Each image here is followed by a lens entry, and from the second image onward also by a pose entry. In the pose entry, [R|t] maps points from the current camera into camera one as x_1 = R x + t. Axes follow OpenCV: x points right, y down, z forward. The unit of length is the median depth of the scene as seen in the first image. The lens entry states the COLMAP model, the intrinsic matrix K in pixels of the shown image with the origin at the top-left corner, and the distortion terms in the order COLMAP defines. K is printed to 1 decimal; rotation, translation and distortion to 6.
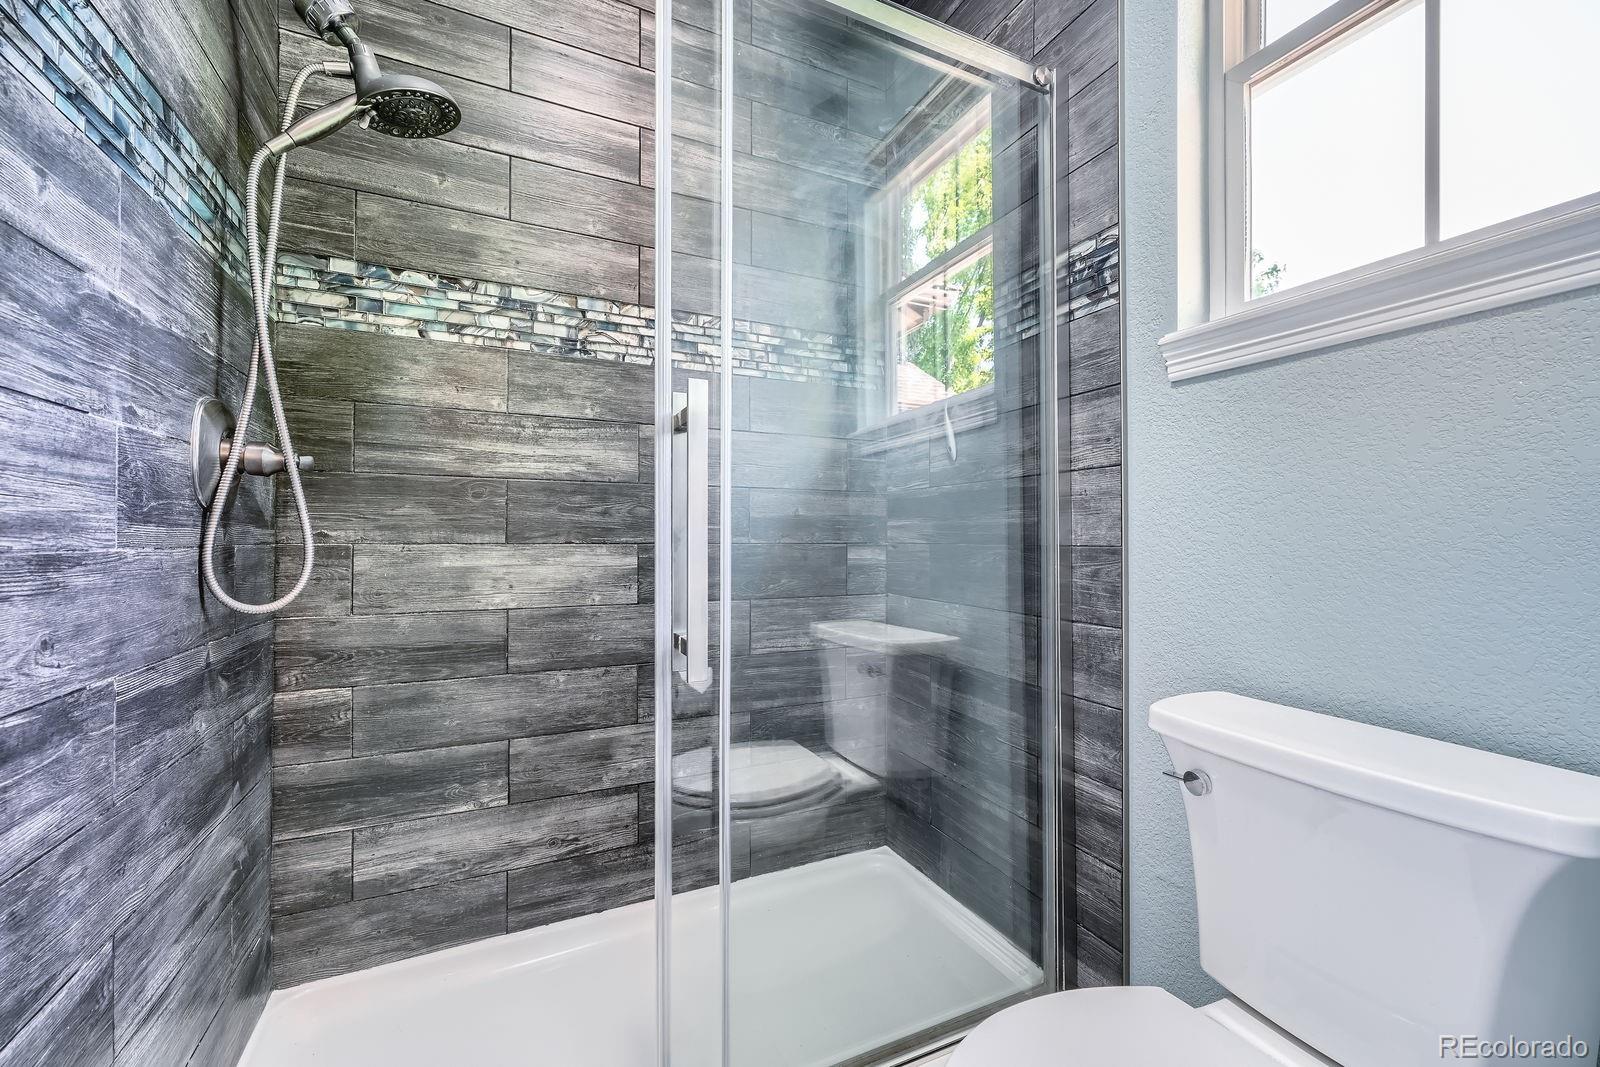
lens RADIAL K [[640.9, 0, 802.4], [0, 640.9, 534.1], [0, 0, 1]] dist [-0.000679, 0.000323]
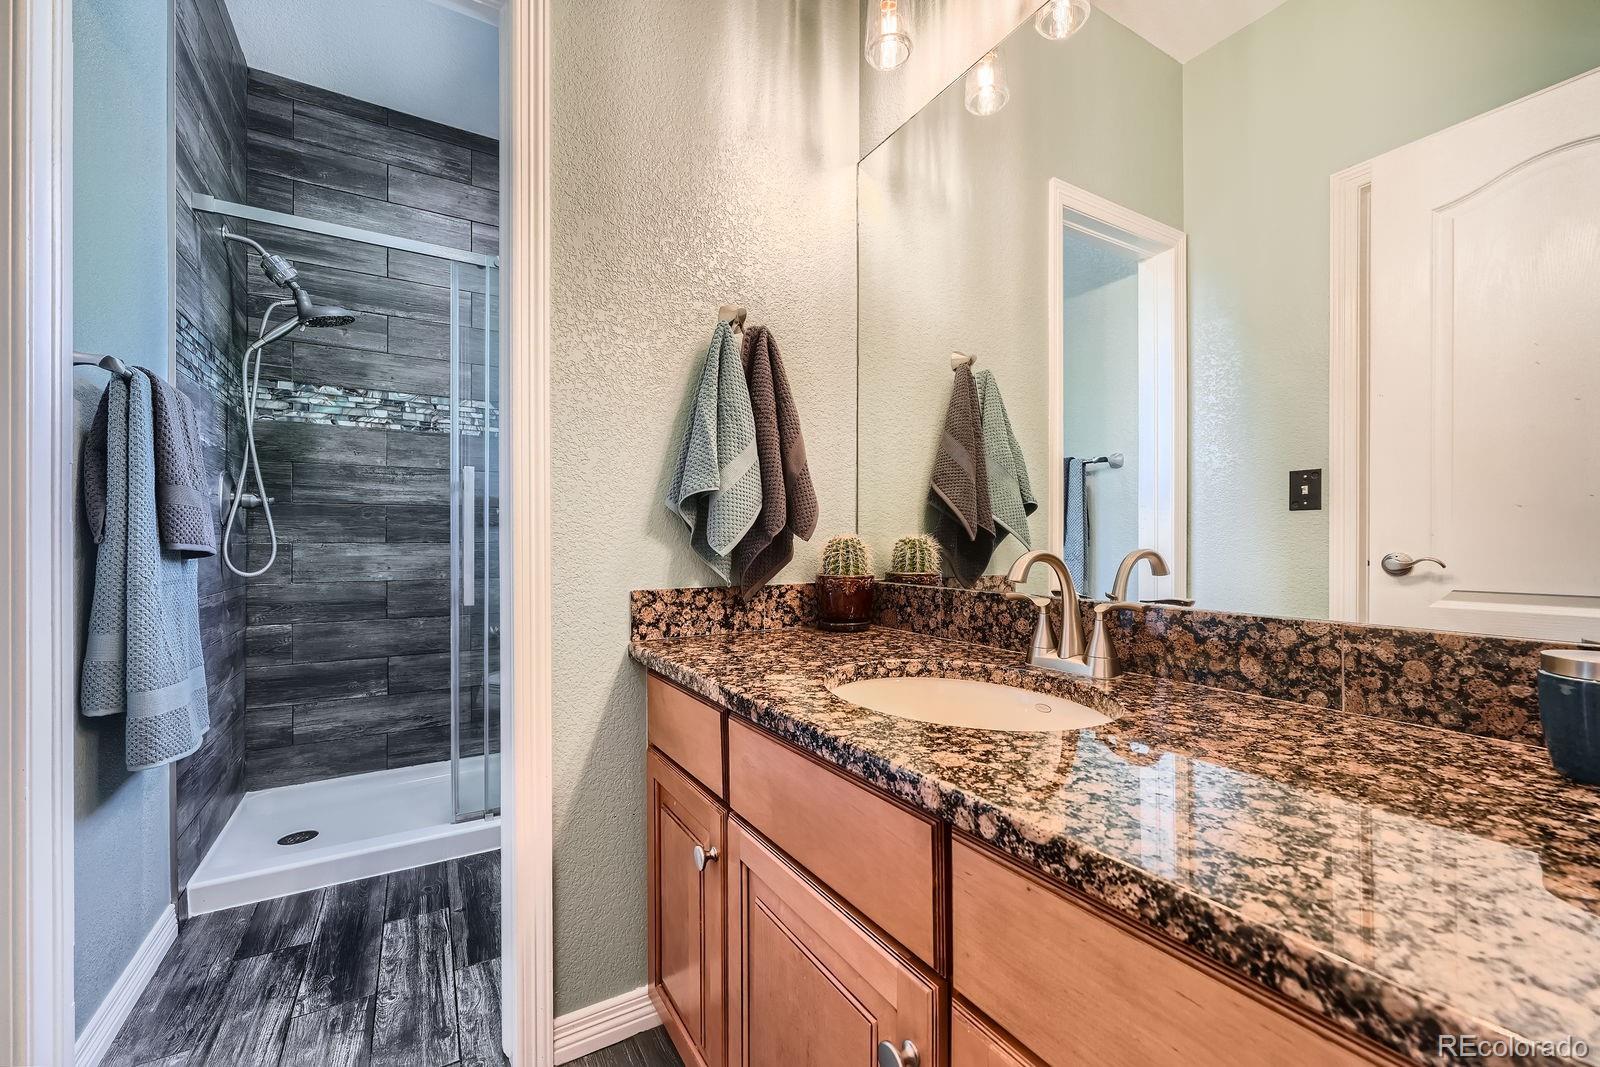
lens RADIAL K [[640.9, 0, 797.3], [0, 640.9, 537.9], [0, 0, 1]] dist [-0.000679, 0.000323]
pose [[0.995590, -0.002648, 0.093773, 0.493211], [0.002422, 0.999994, 0.002519, 0.000144], [-0.093779, -0.002281, 0.995590, -0.845218]]
